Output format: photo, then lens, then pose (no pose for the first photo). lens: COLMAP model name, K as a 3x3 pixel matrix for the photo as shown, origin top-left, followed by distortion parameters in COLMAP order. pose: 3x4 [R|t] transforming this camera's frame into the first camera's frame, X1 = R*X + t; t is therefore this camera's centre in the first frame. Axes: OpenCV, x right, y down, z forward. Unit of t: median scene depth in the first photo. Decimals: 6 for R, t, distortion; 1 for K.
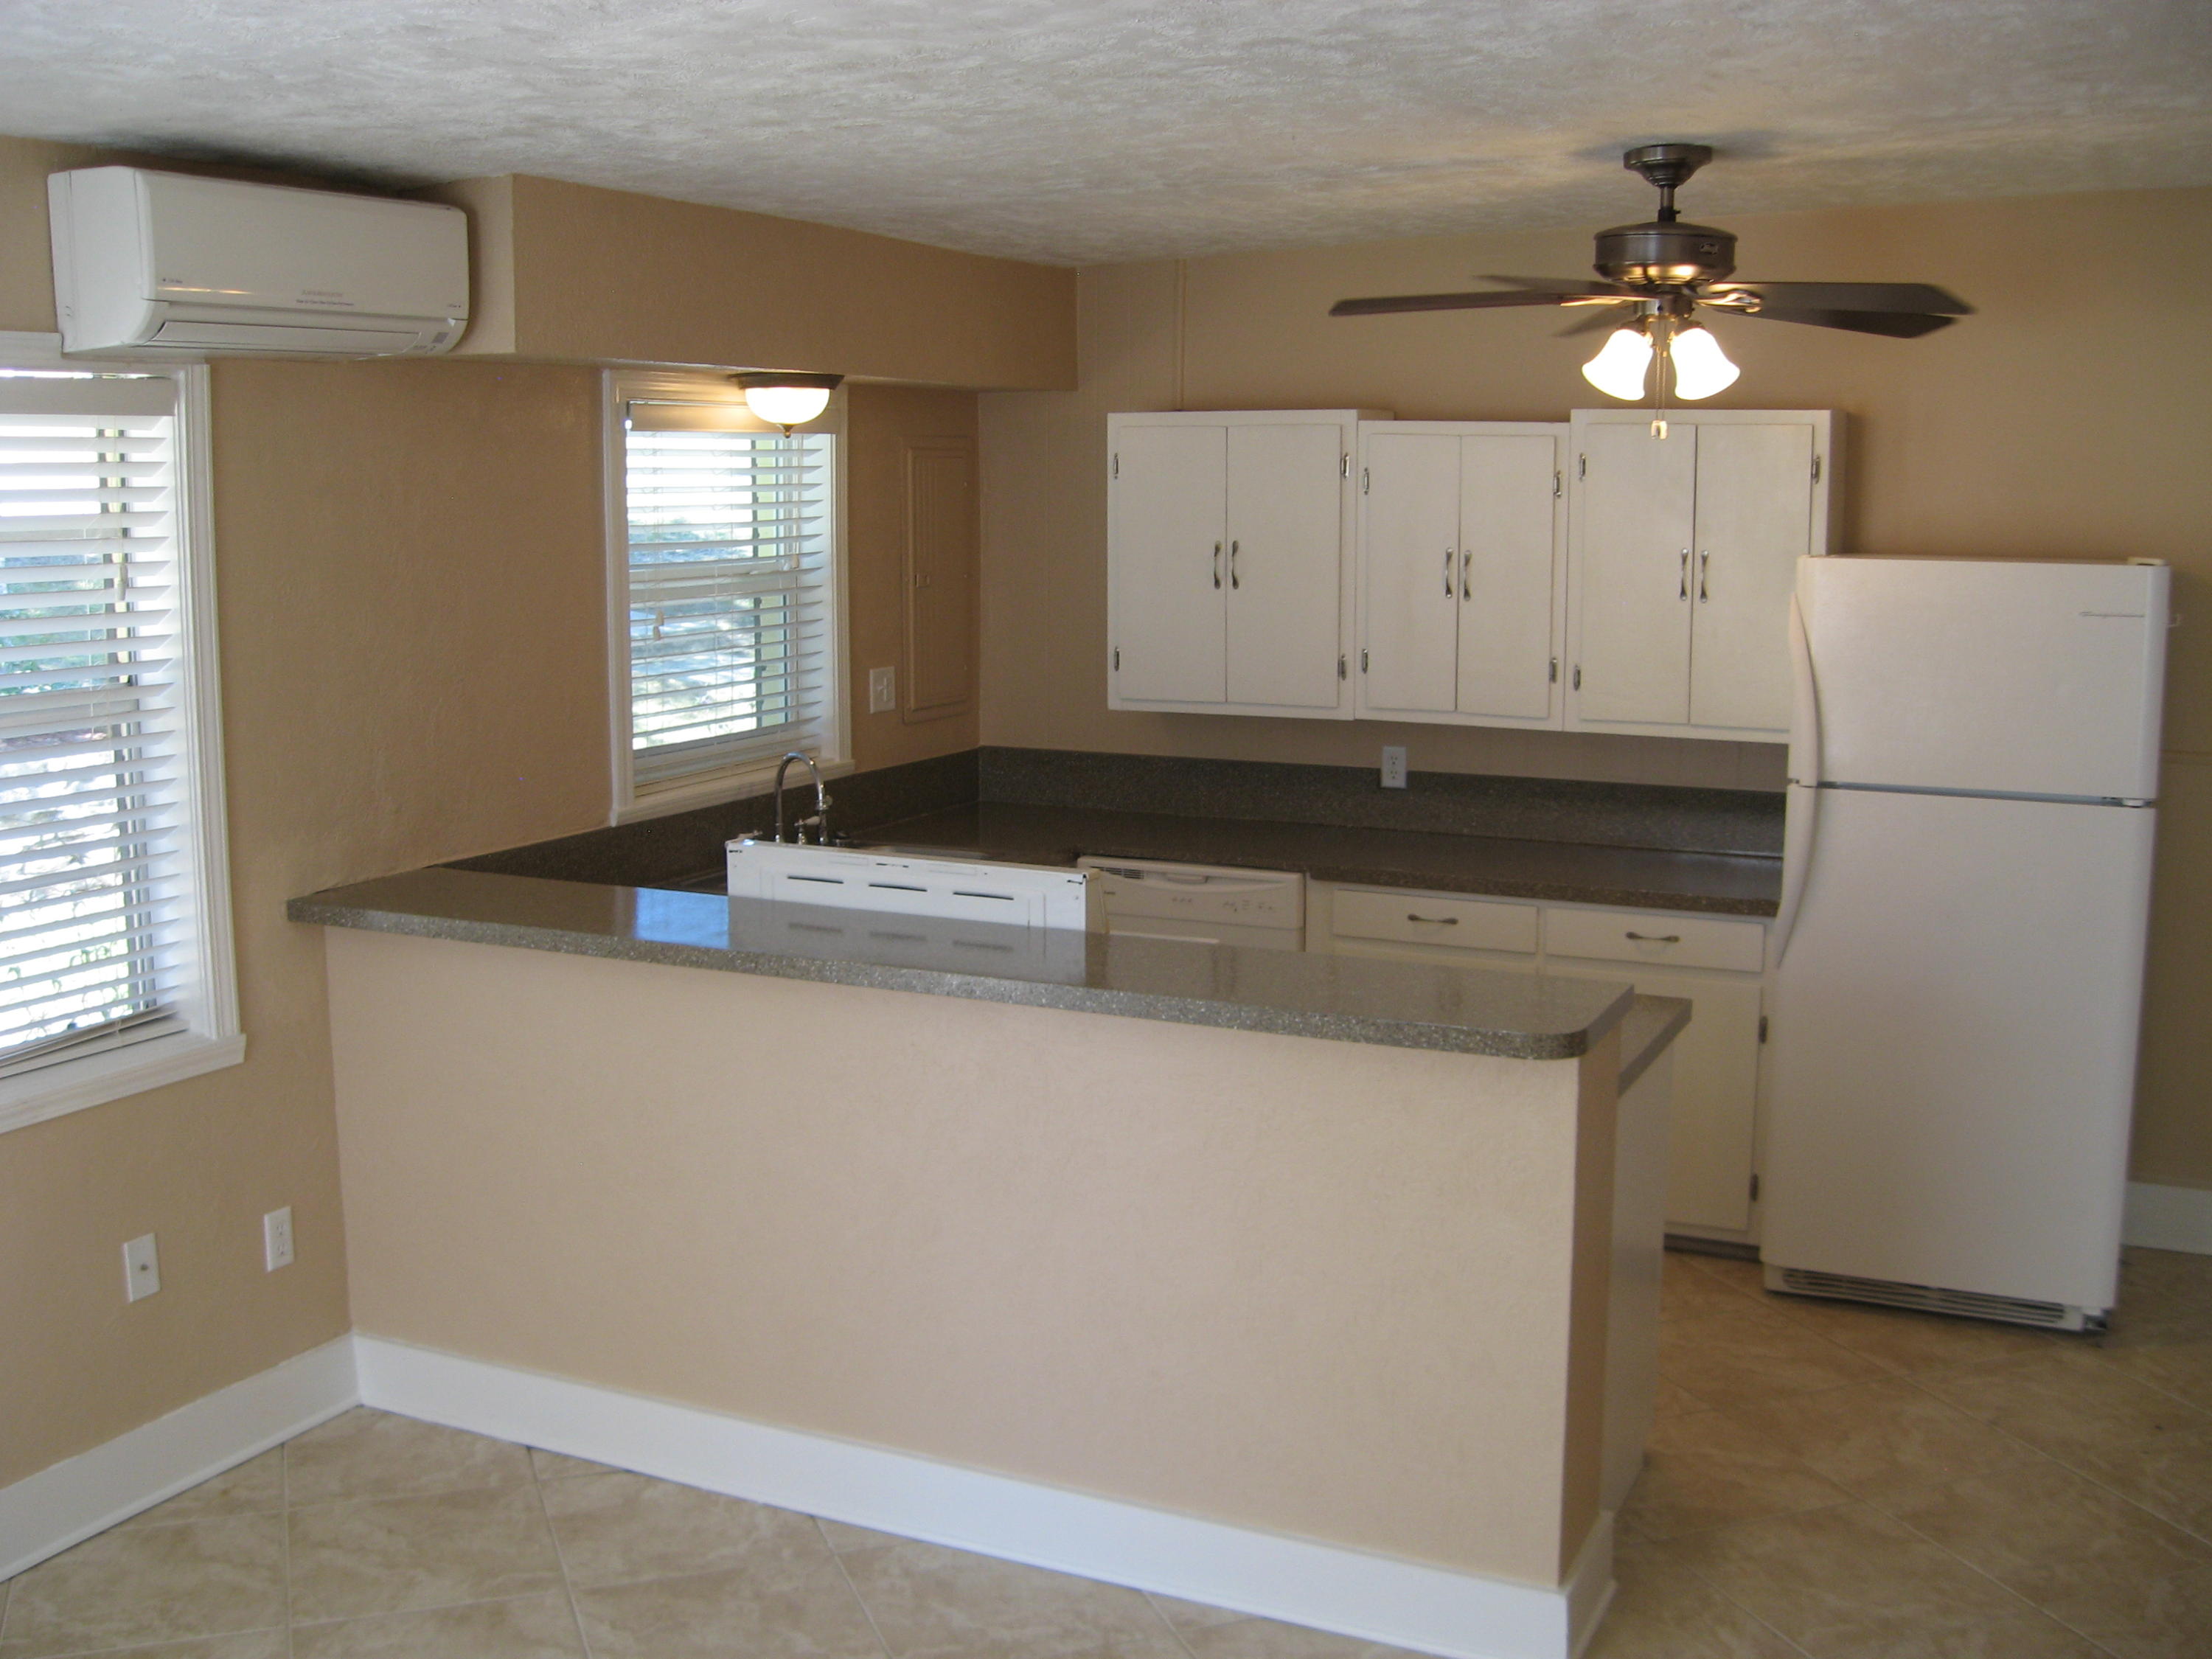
lens RADIAL K [[2286.6, 0, 1106.0], [0, 2286.6, 829.5], [0, 0, 1]] dist [-0.089908, -0.008324]
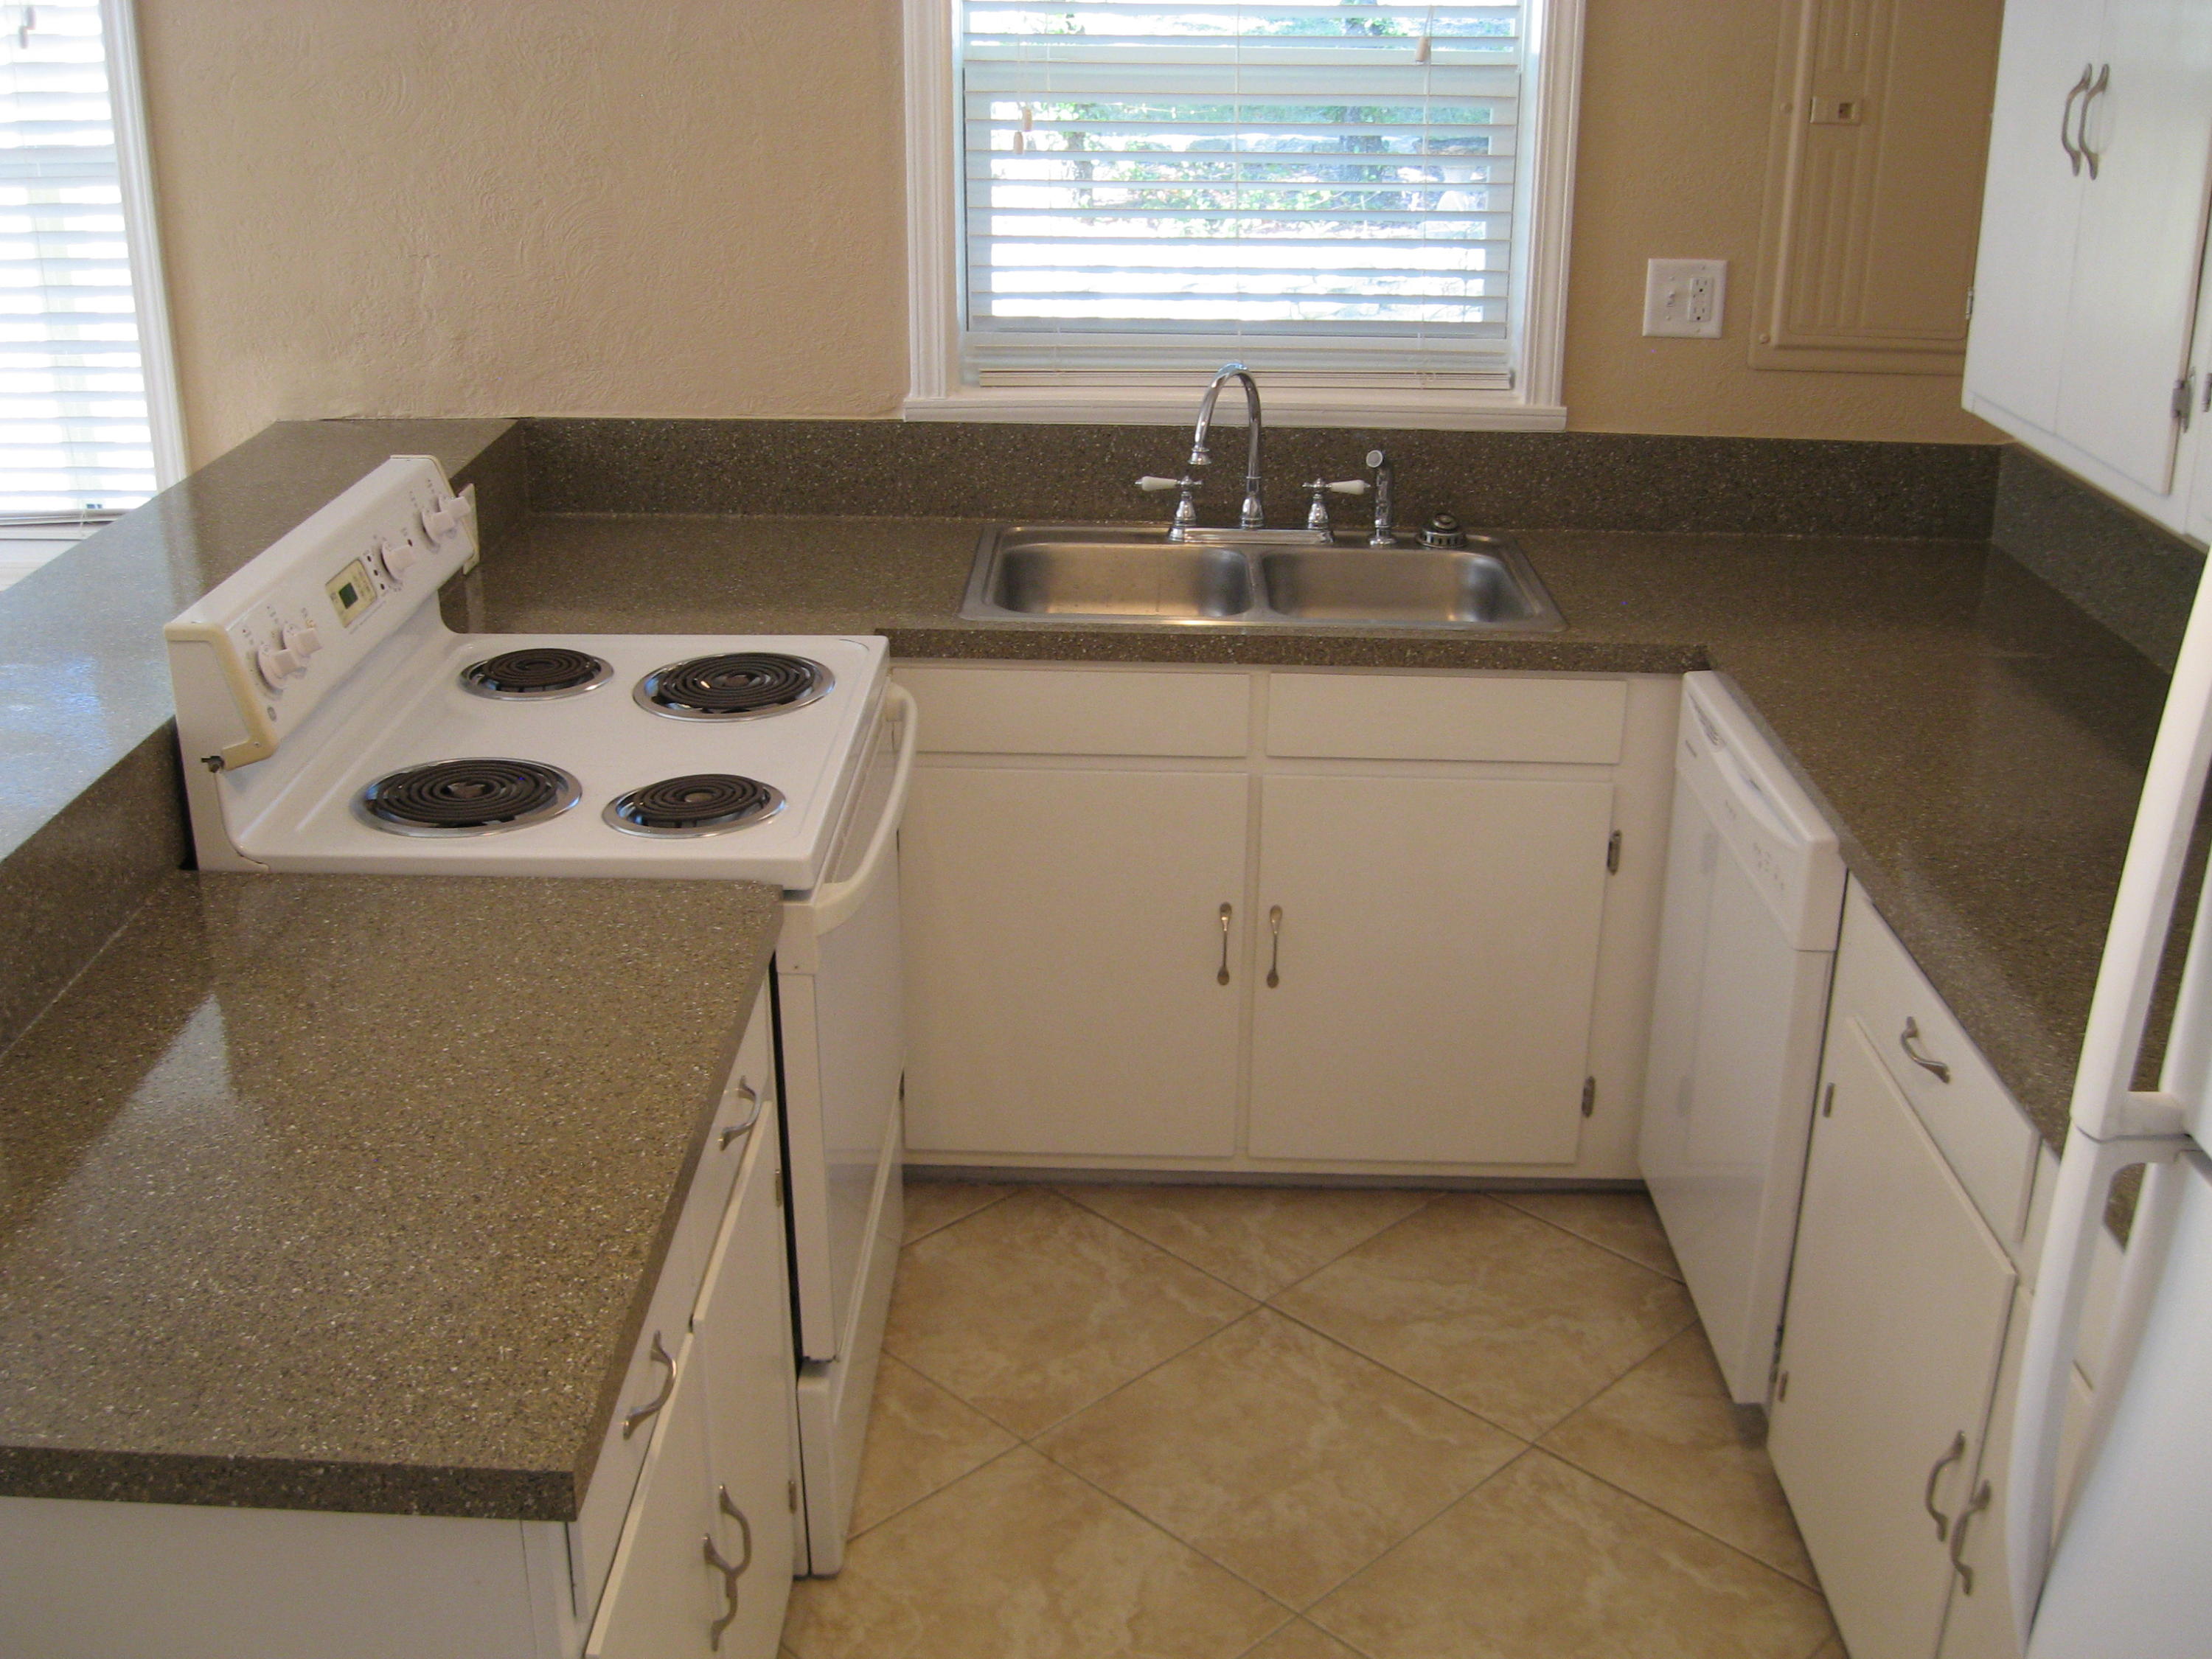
lens RADIAL K [[2286.6, 0, 1106.0], [0, 2286.6, 829.5], [0, 0, 1]] dist [-0.089908, -0.008324]
pose [[0.414829, 0.336311, -0.845466, 0.531565], [-0.146945, 0.941750, 0.302513, -0.125309], [0.897956, -0.001255, 0.440084, 0.907650]]
